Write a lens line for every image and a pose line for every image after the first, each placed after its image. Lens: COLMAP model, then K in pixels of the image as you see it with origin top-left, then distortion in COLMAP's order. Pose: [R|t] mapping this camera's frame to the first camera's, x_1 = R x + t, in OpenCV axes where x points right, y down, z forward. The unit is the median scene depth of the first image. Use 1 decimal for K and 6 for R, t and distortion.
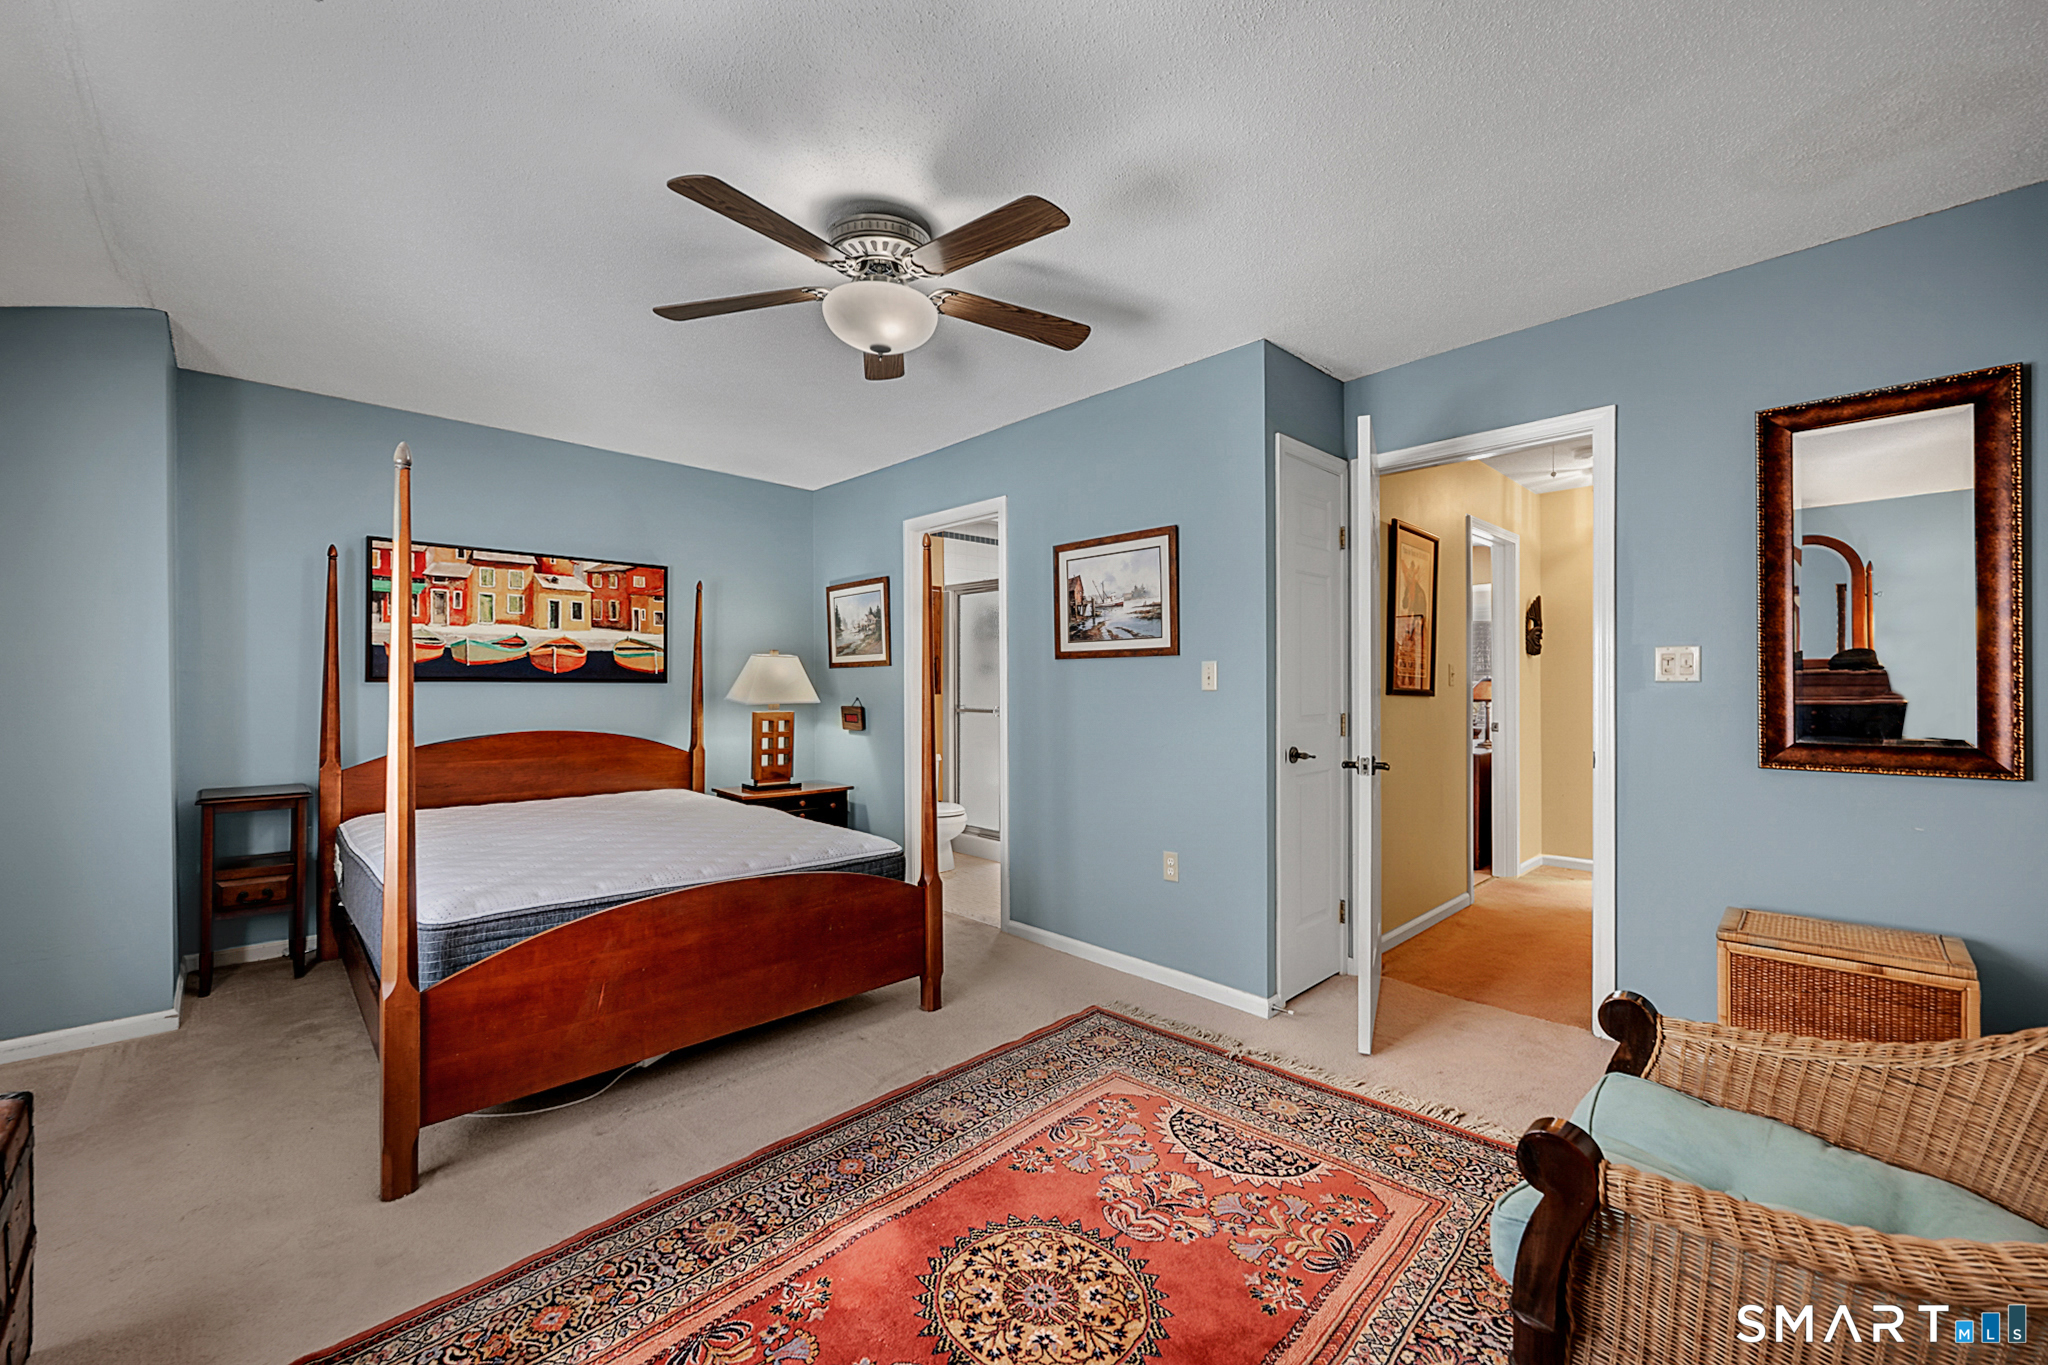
lens RADIAL K [[823.5, 0, 1021.6], [0, 823.5, 682.9], [0, 0, 1]] dist [-0.002262, -0.000009]
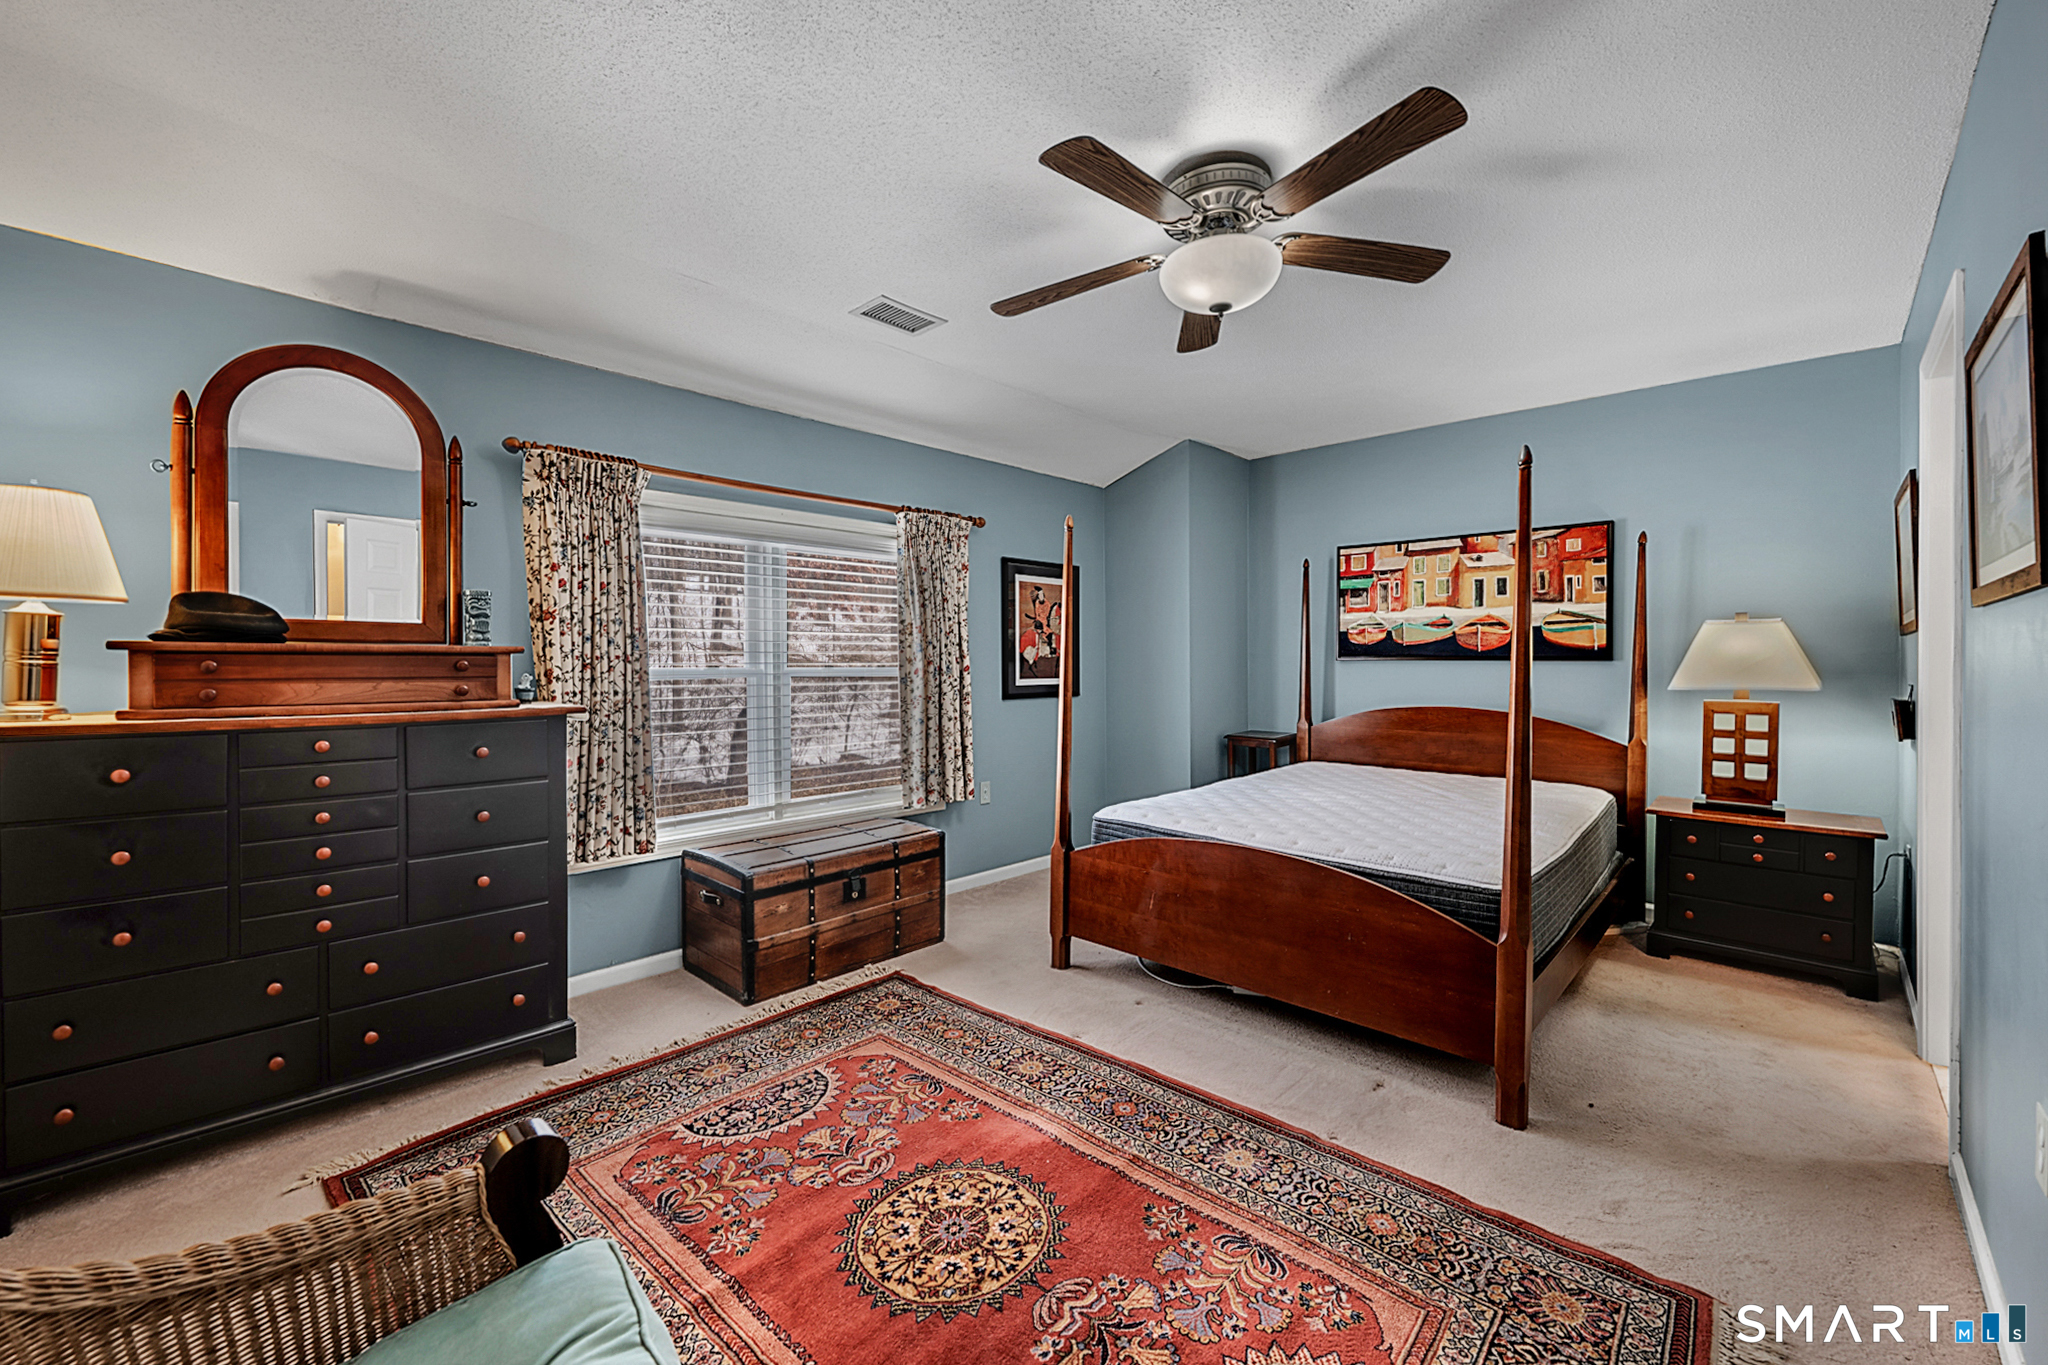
lens RADIAL K [[823.5, 0, 1009.6], [0, 823.5, 670.1], [0, 0, 1]] dist [-0.002262, -0.000009]
pose [[0.015962, 0.009893, -0.999824, 0.488010], [0.002399, 0.999948, 0.009932, -0.000153], [0.999870, -0.002557, 0.015937, 0.469201]]
